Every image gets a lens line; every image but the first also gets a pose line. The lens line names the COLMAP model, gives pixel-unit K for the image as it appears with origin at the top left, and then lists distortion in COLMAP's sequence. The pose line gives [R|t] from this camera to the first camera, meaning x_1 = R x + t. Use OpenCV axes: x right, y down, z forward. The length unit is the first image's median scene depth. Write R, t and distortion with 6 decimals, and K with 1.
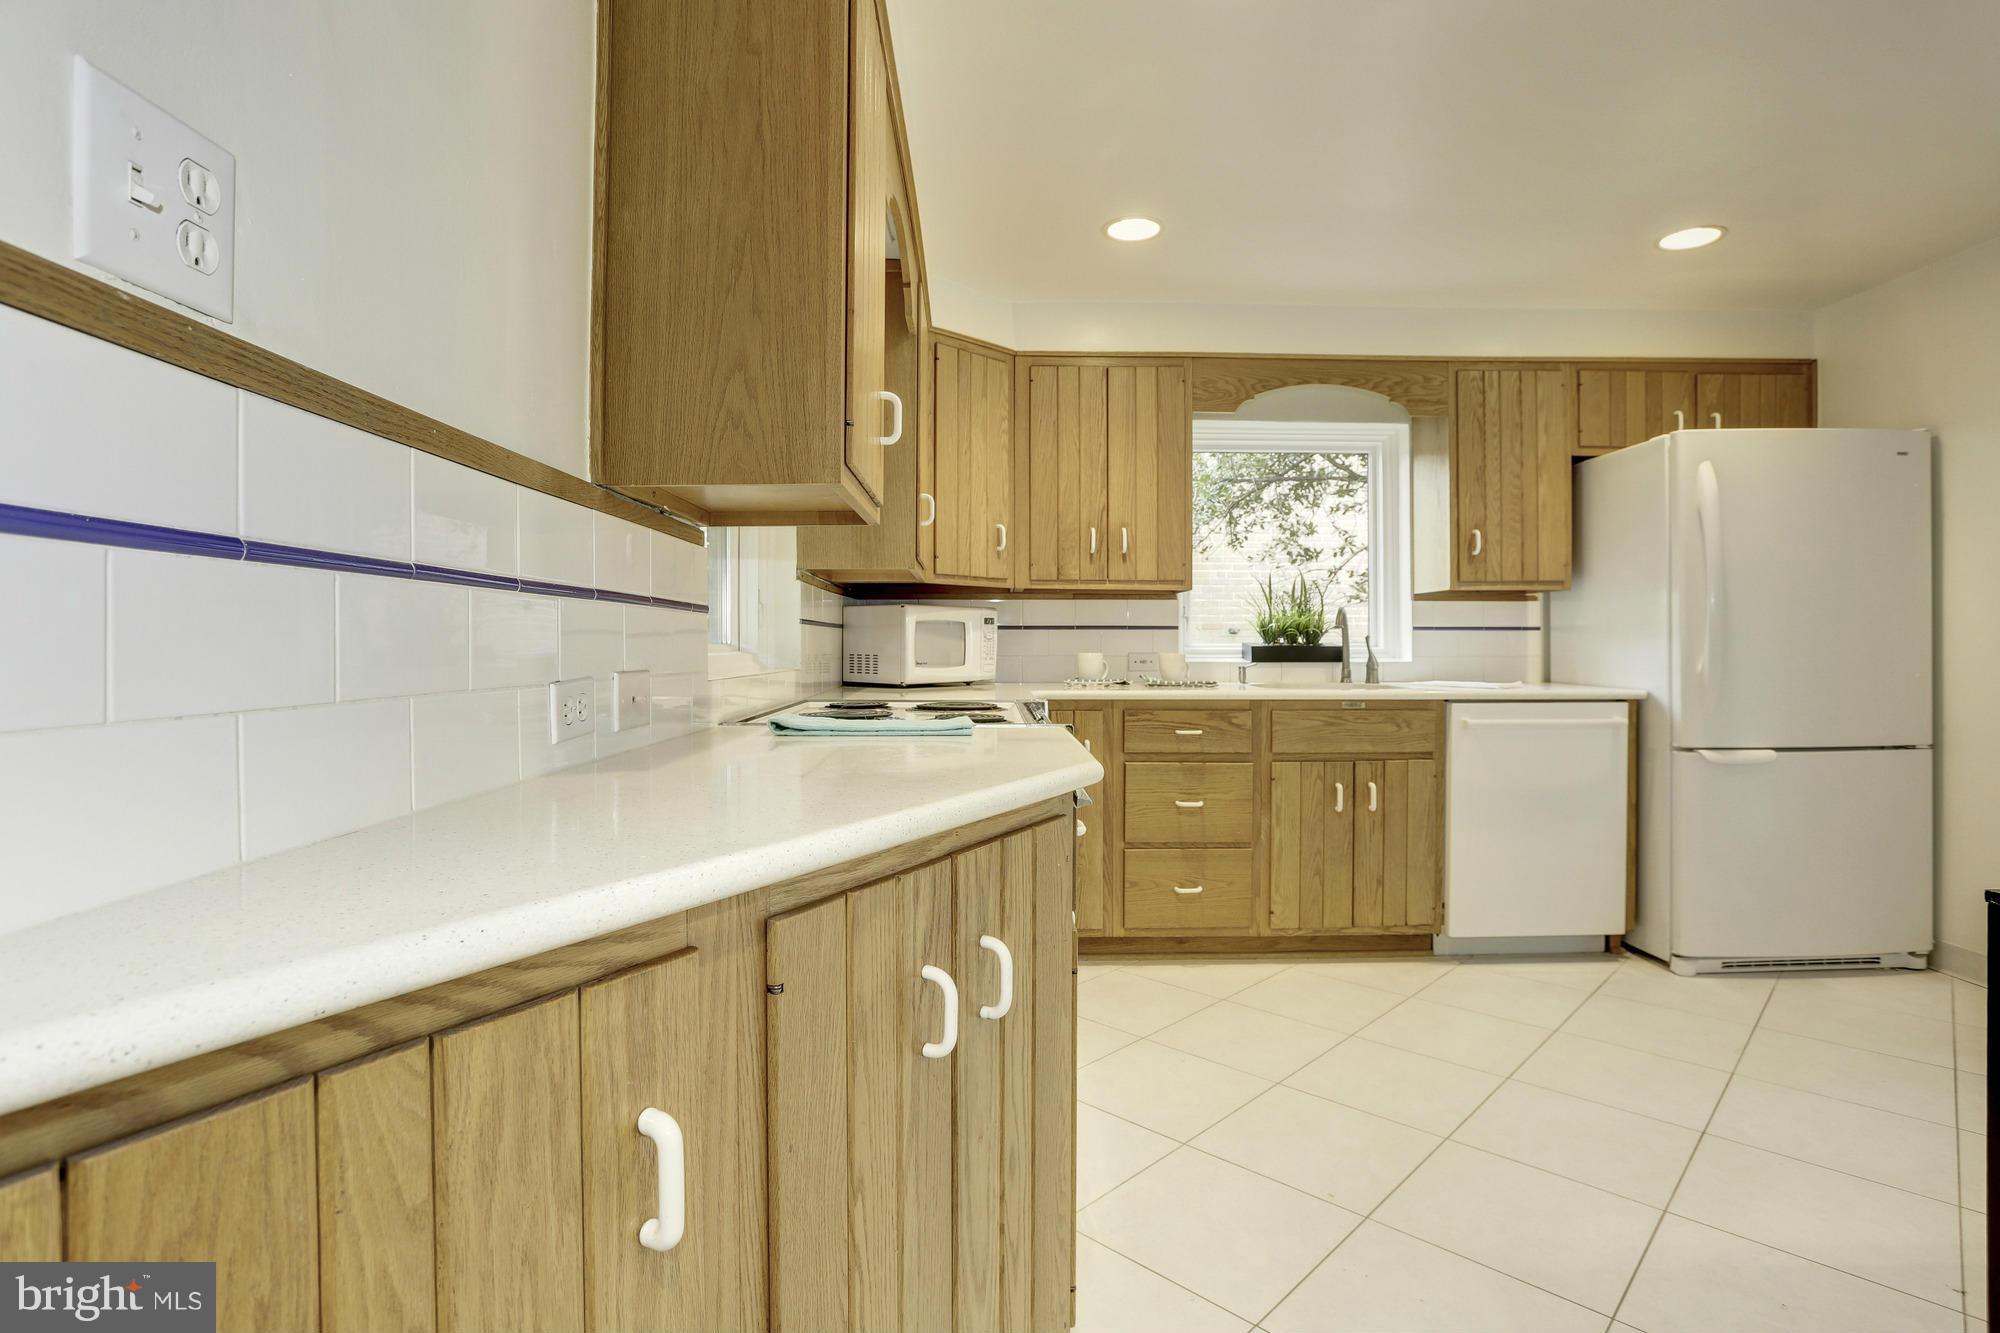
lens RADIAL K [[942.2, 0, 998.4], [0, 942.2, 652.2], [0, 0, 1]] dist [-0.003475, 0.000187]
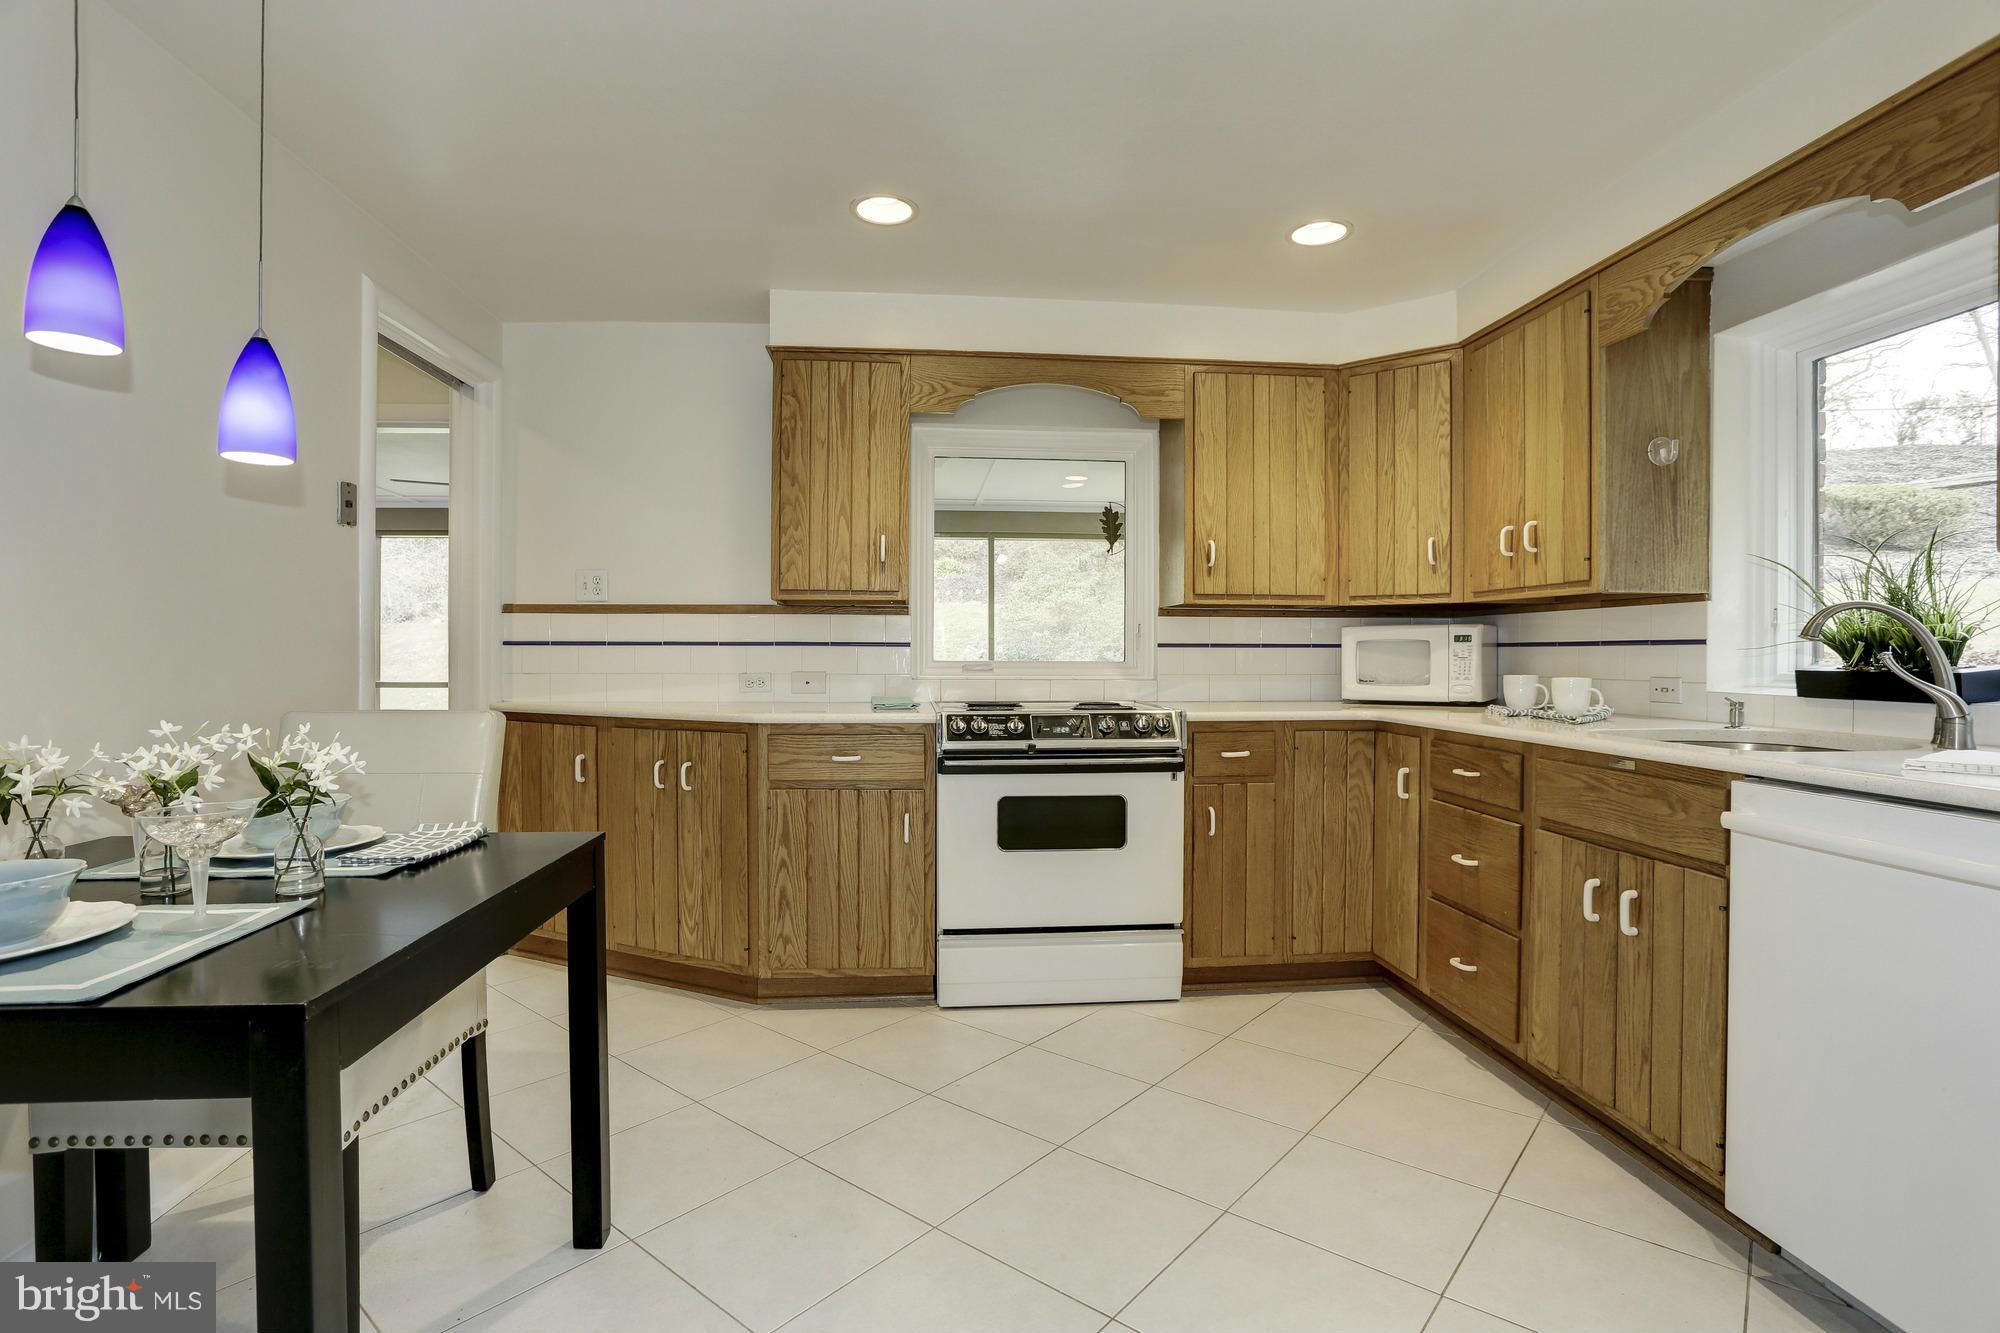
lens RADIAL K [[943.0, 0, 973.5], [0, 943.0, 667.5], [0, 0, 1]] dist [0.002994, 0.000700]
pose [[0.049628, 0.015827, -0.998642, 0.995472], [-0.013866, 0.999789, 0.015156, -0.012683], [0.998672, 0.013095, 0.049837, 0.527582]]
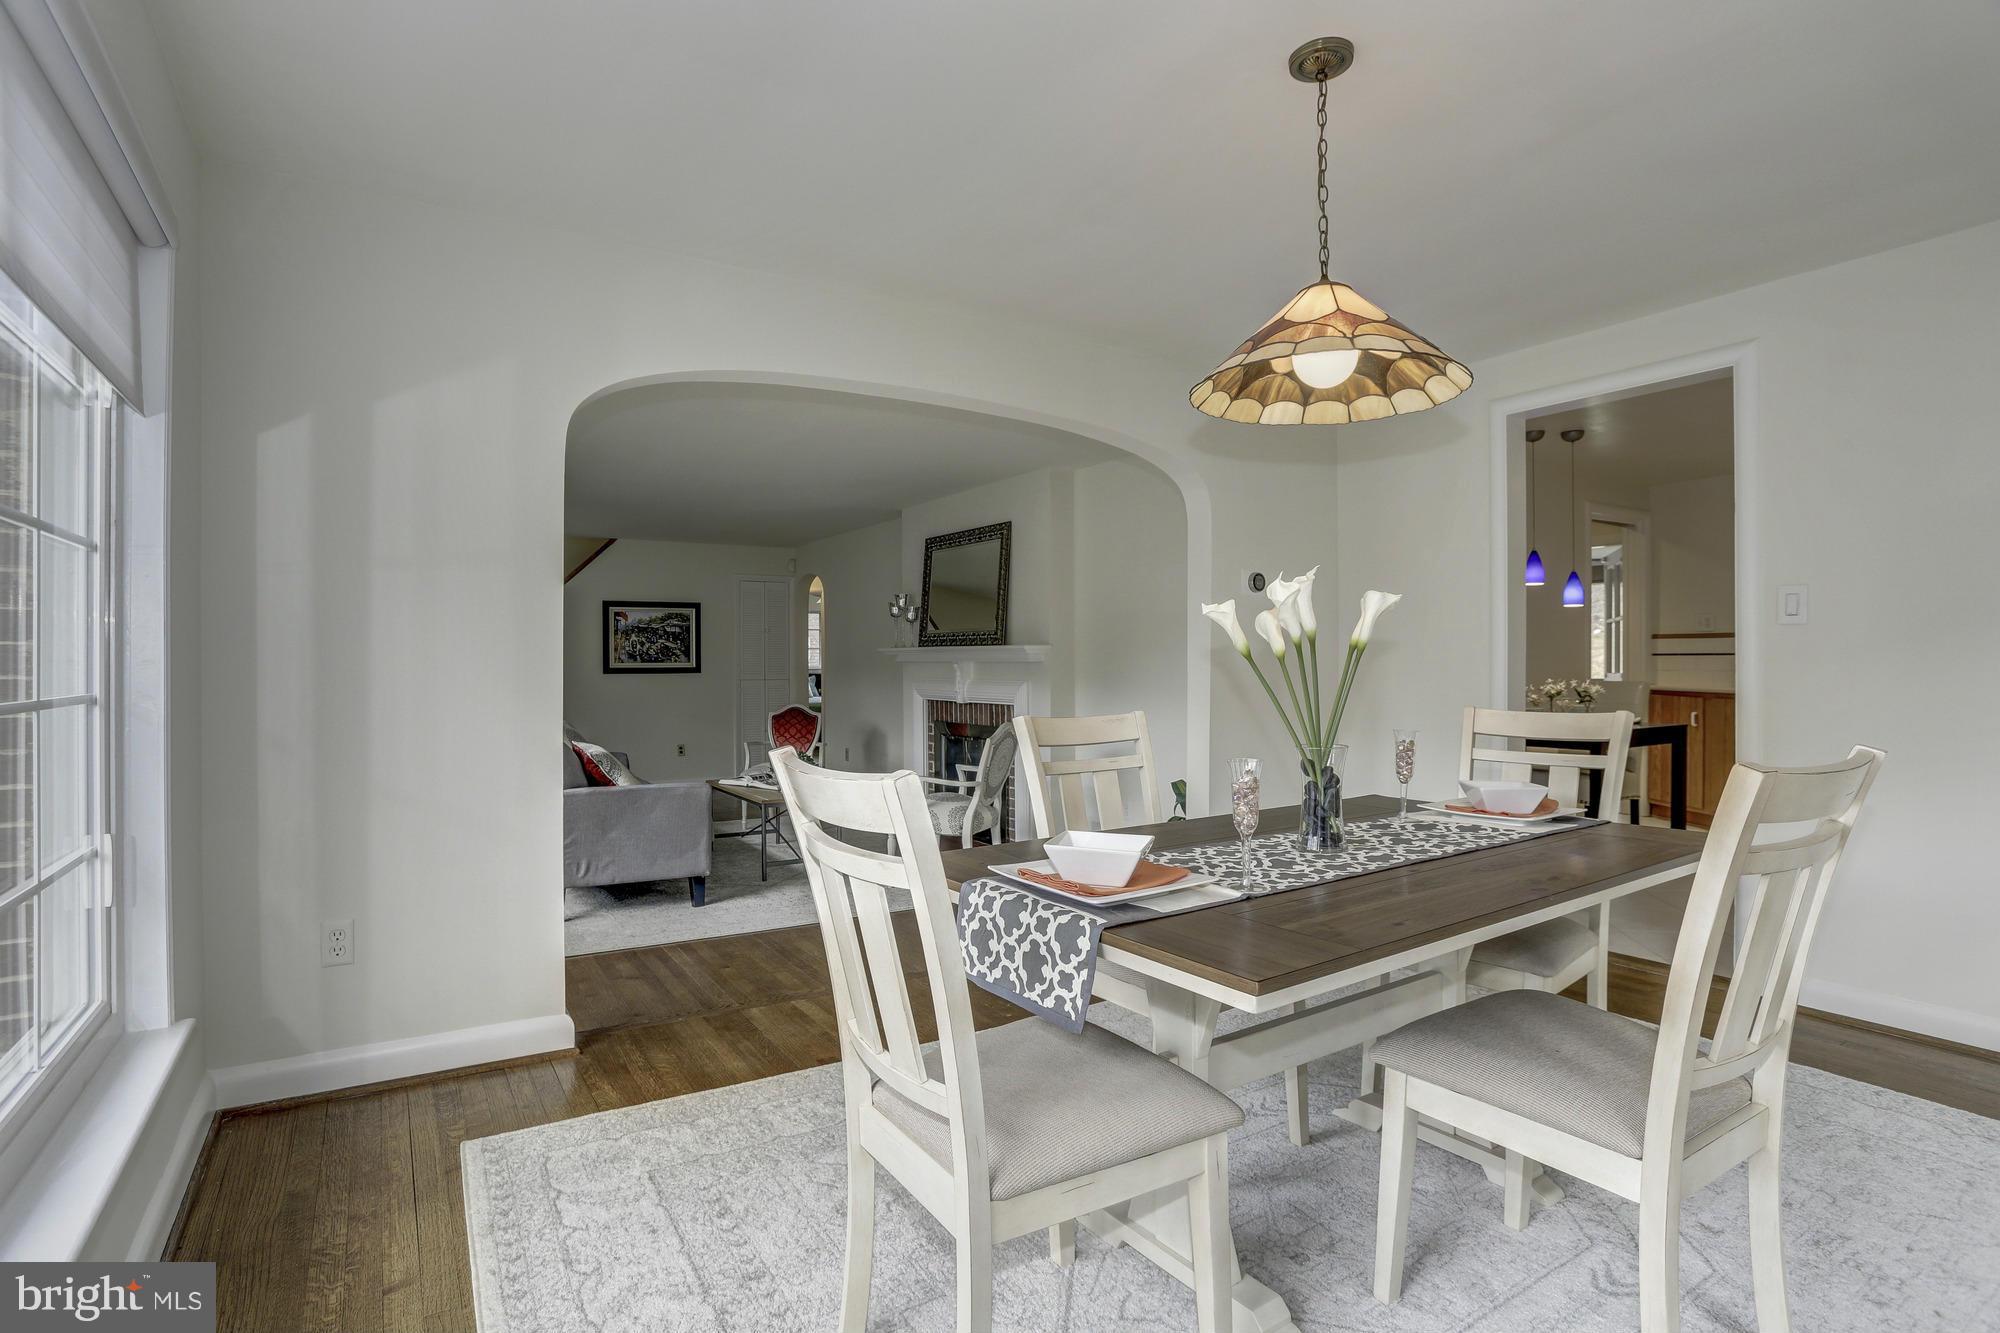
lens RADIAL K [[943.0, 0, 973.5], [0, 943.0, 667.5], [0, 0, 1]] dist [0.002994, 0.000700]
pose [[-0.861576, 0.006024, -0.507593, 2.436833], [0.000216, 0.999934, 0.011501, -0.015235], [0.507629, 0.009799, -0.861520, 1.169644]]
